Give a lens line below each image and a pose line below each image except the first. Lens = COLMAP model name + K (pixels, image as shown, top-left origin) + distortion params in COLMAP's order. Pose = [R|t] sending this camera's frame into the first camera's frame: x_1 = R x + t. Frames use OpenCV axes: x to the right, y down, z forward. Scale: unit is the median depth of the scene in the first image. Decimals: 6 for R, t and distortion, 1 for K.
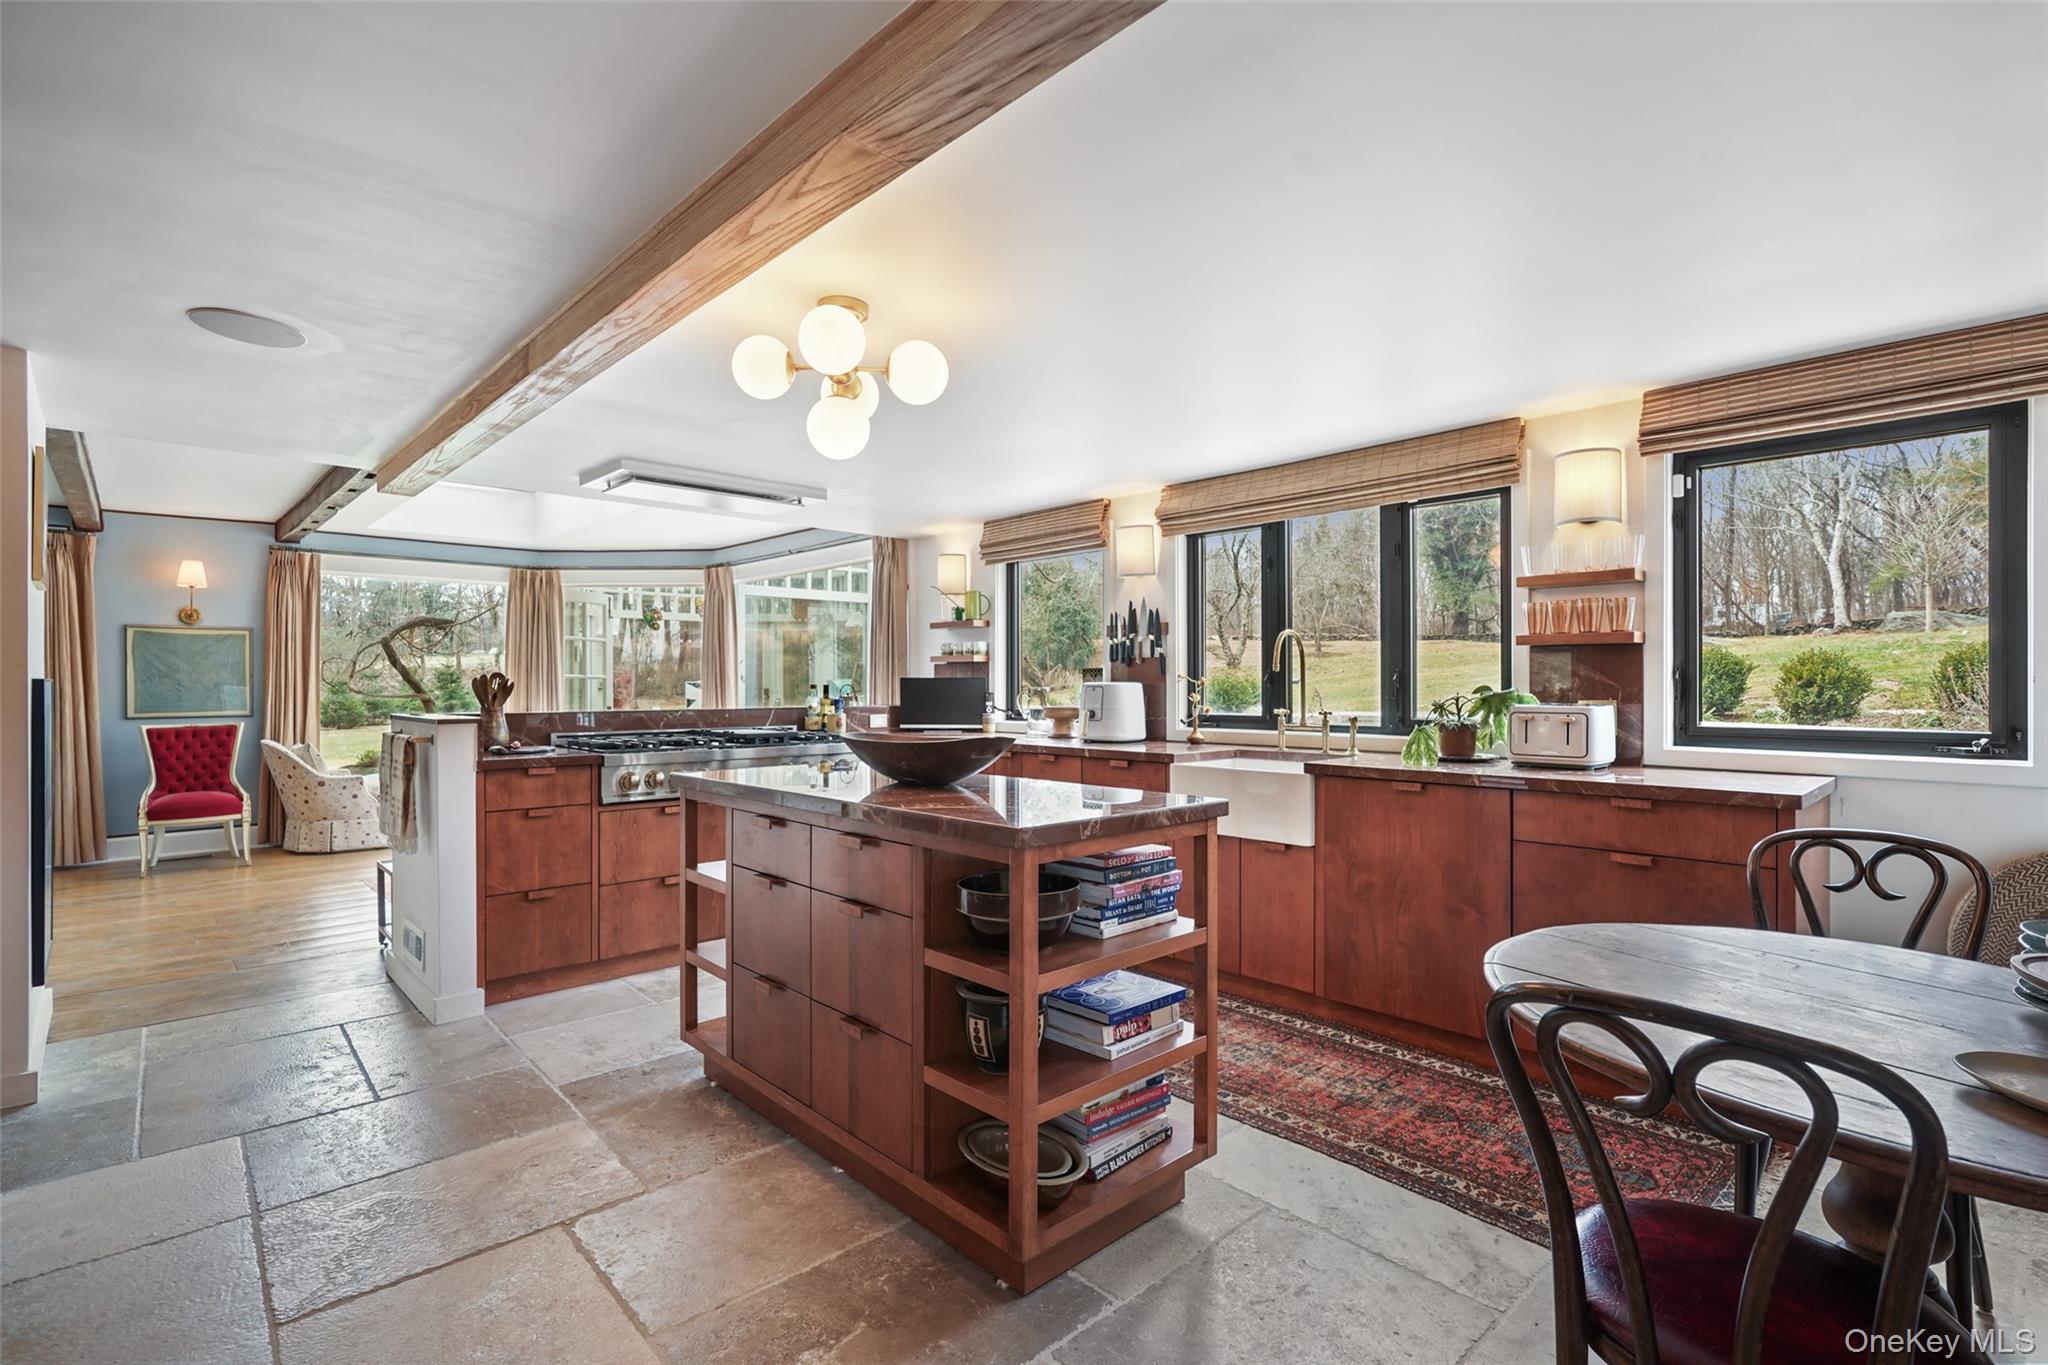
lens RADIAL K [[935.9, 0, 1023.5], [0, 935.9, 696.7], [0, 0, 1]] dist [0.005679, 0.000666]
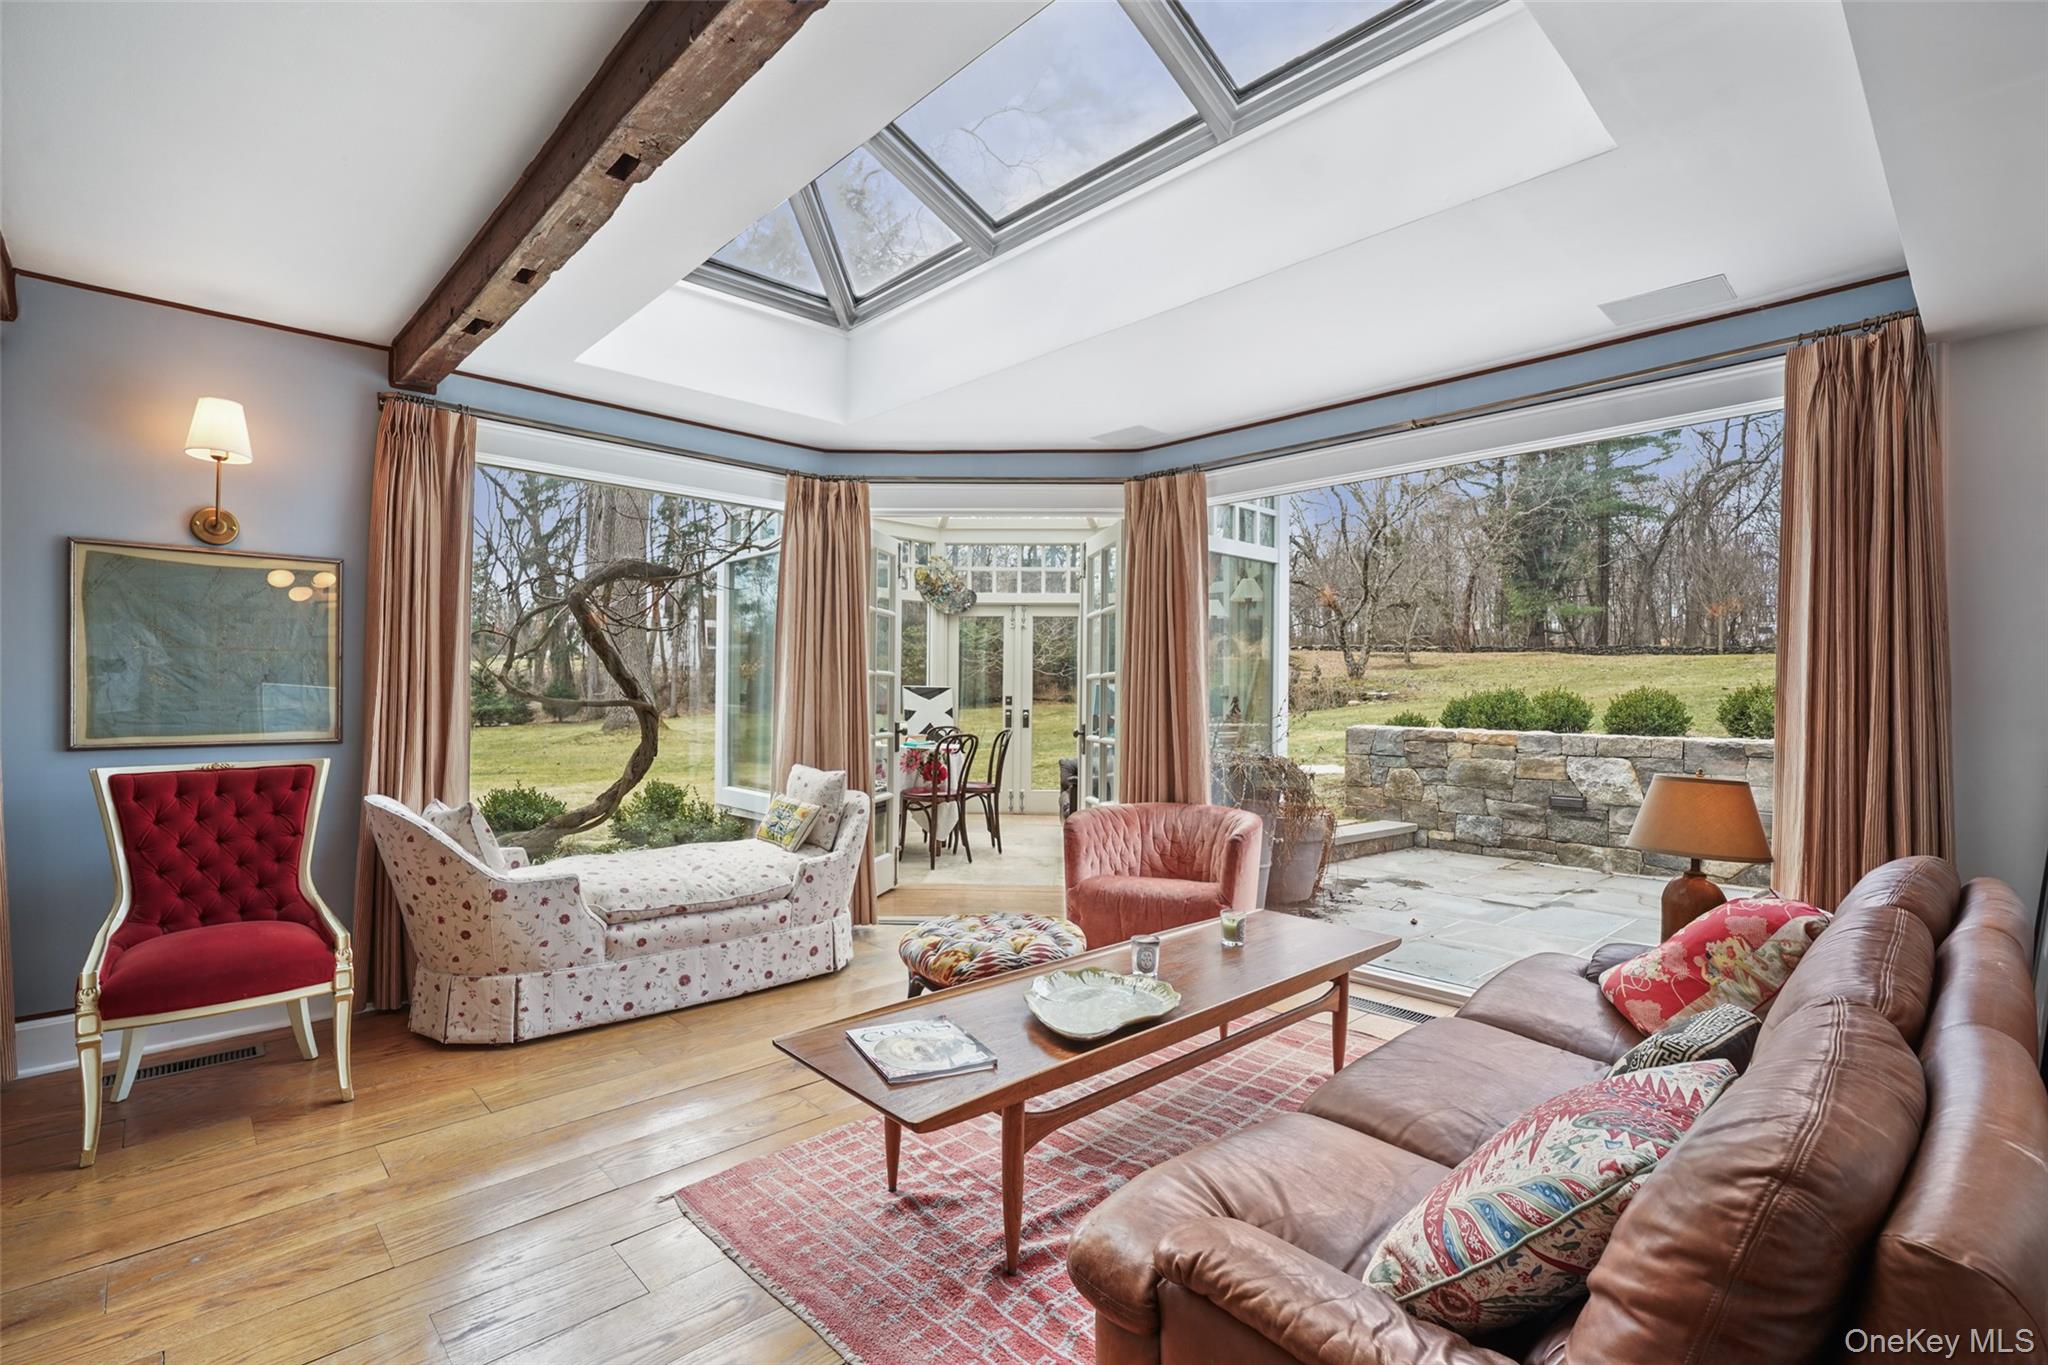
lens RADIAL K [[922.7, 0, 1051.7], [0, 922.7, 708.5], [0, 0, 1]] dist [-0.017430, 0.007659]
pose [[0.999841, 0.008612, 0.015612, -0.503535], [-0.008630, 0.999962, 0.001124, -0.000588], [-0.015601, -0.001259, 0.999878, 0.570057]]
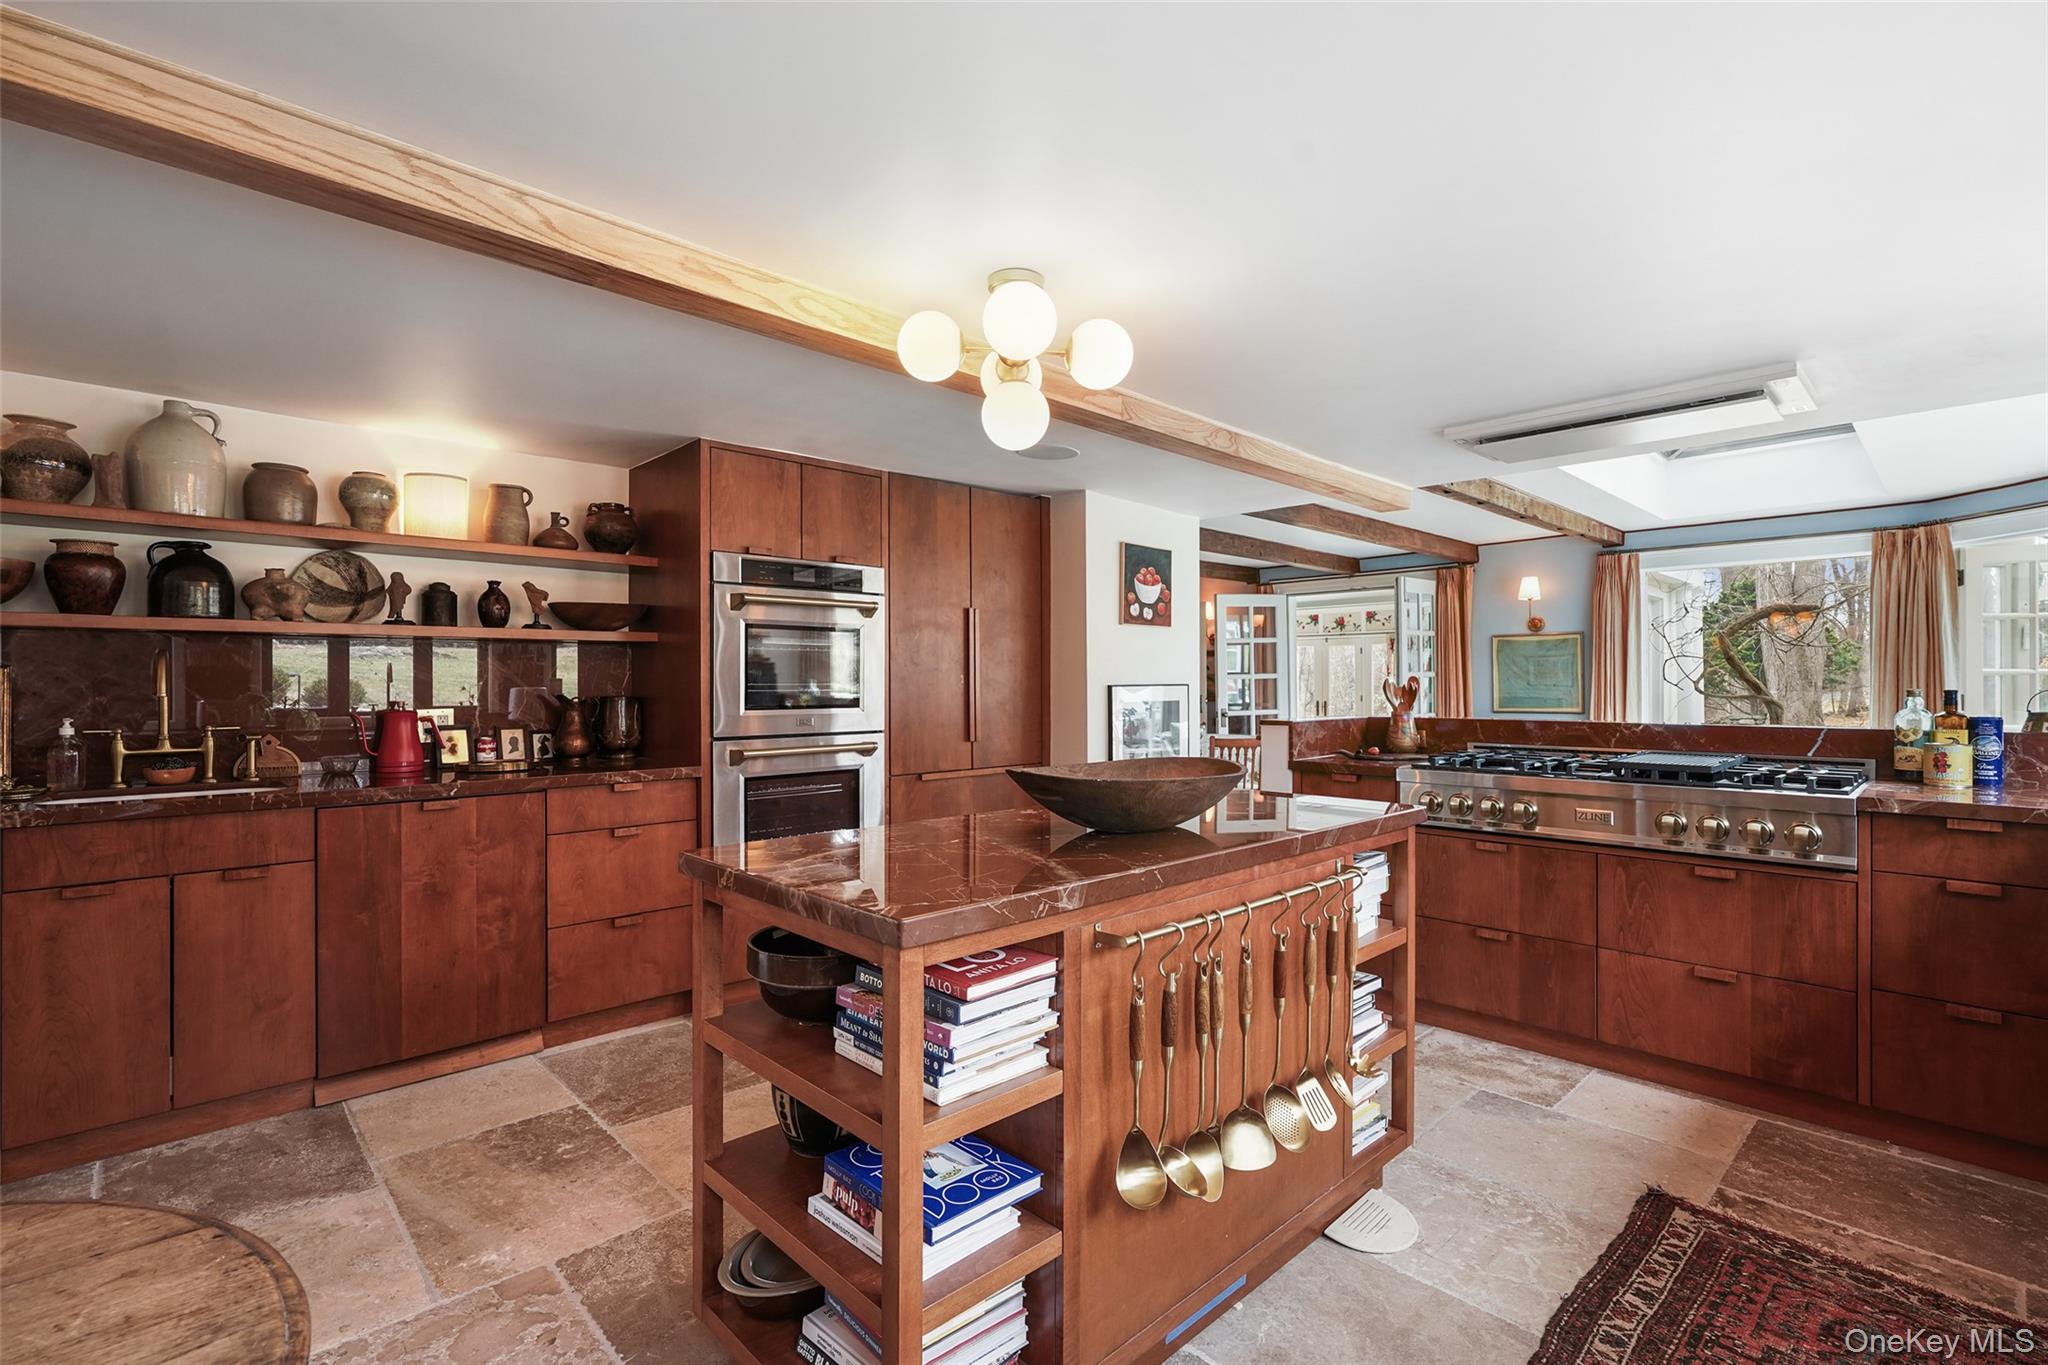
lens RADIAL K [[935.9, 0, 1023.5], [0, 935.9, 696.7], [0, 0, 1]] dist [0.005679, 0.000666]
pose [[0.013125, 0.016387, -0.999780, 0.269129], [-0.010888, 0.999809, 0.016245, -0.010250], [0.999855, 0.010673, 0.013301, 0.375751]]
